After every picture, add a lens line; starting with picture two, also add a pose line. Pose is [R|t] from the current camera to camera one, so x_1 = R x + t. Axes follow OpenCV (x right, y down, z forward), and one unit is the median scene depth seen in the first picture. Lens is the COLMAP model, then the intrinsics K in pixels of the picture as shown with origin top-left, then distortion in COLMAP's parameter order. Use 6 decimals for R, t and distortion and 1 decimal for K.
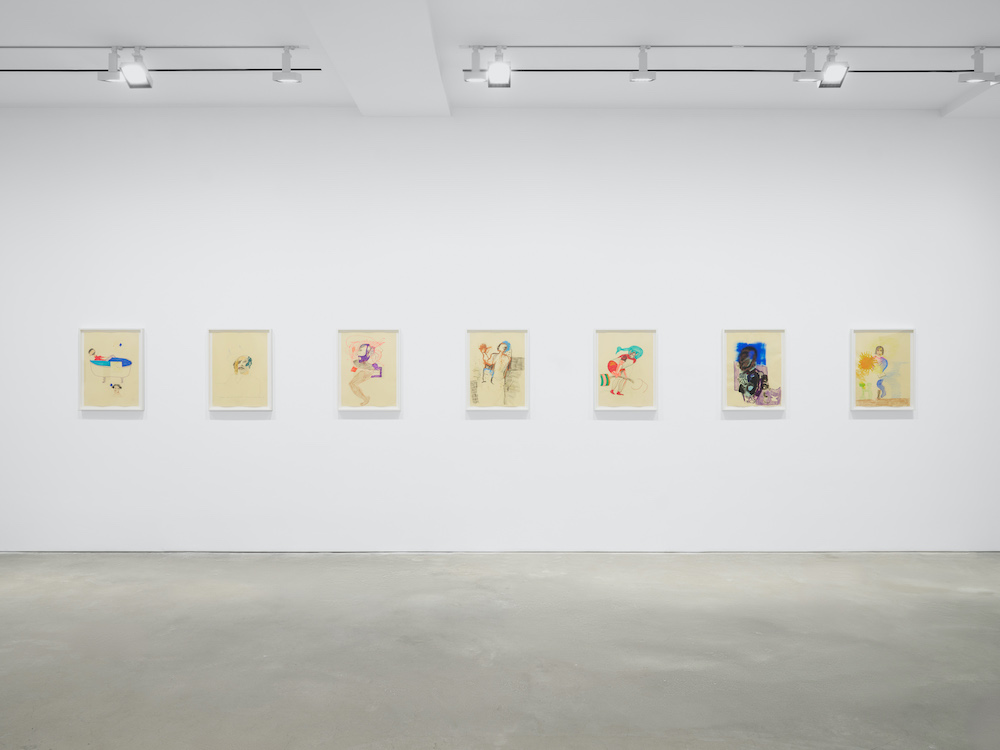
lens RADIAL K [[777.2, 0, 499.8], [0, 777.2, 381.9], [0, 0, 1]] dist [-0.012879, -0.004878]
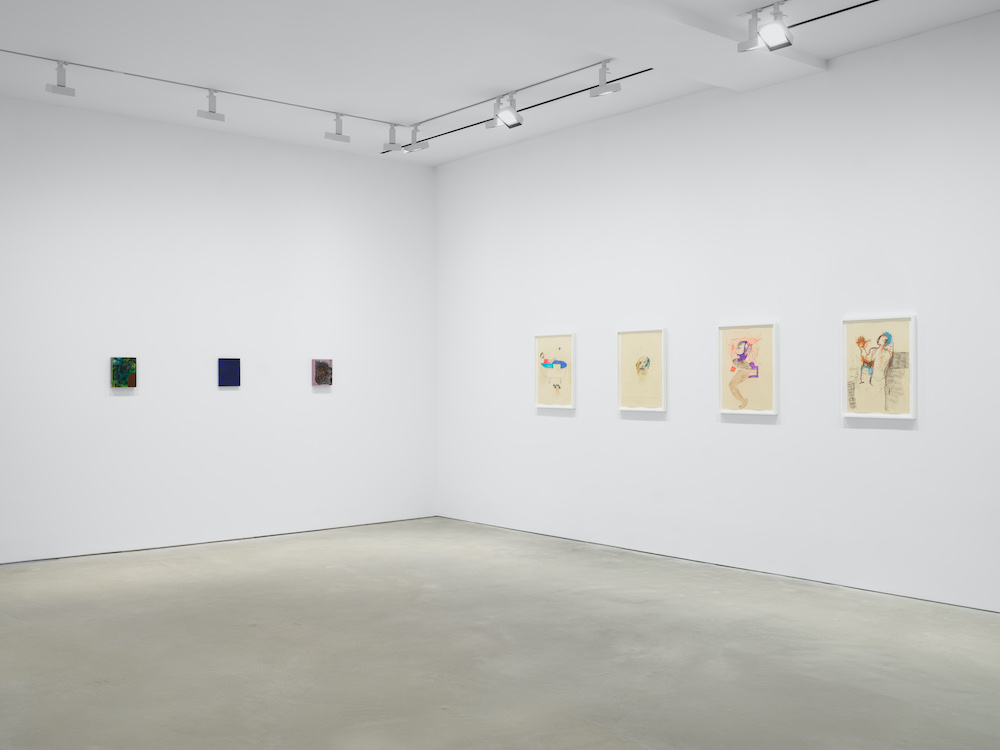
lens RADIAL K [[1033.1, 0, 503.5], [0, 1033.1, 367.3], [0, 0, 1]] dist [0.057562, 0.000000]
pose [[0.638439, -0.010640, -0.769599, 0.584922], [-0.000175, 0.999902, -0.013969, -0.000871], [0.769672, 0.009053, 0.638375, 0.004409]]
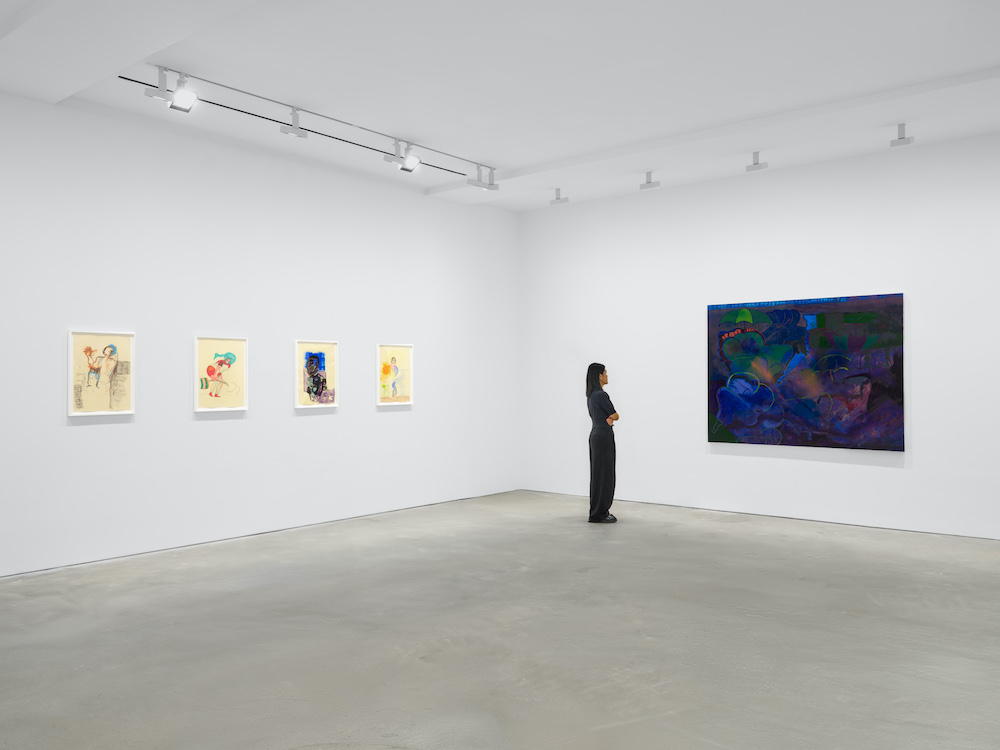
lens RADIAL K [[759.6, 0, 506.7], [0, 759.6, 352.1], [0, 0, 1]] dist [-0.055794, -0.002096]
pose [[0.643663, 0.024900, 0.764904, -0.397310], [0.009342, 0.999140, -0.040386, 0.000180], [-0.765252, 0.033141, 0.642877, 0.001634]]
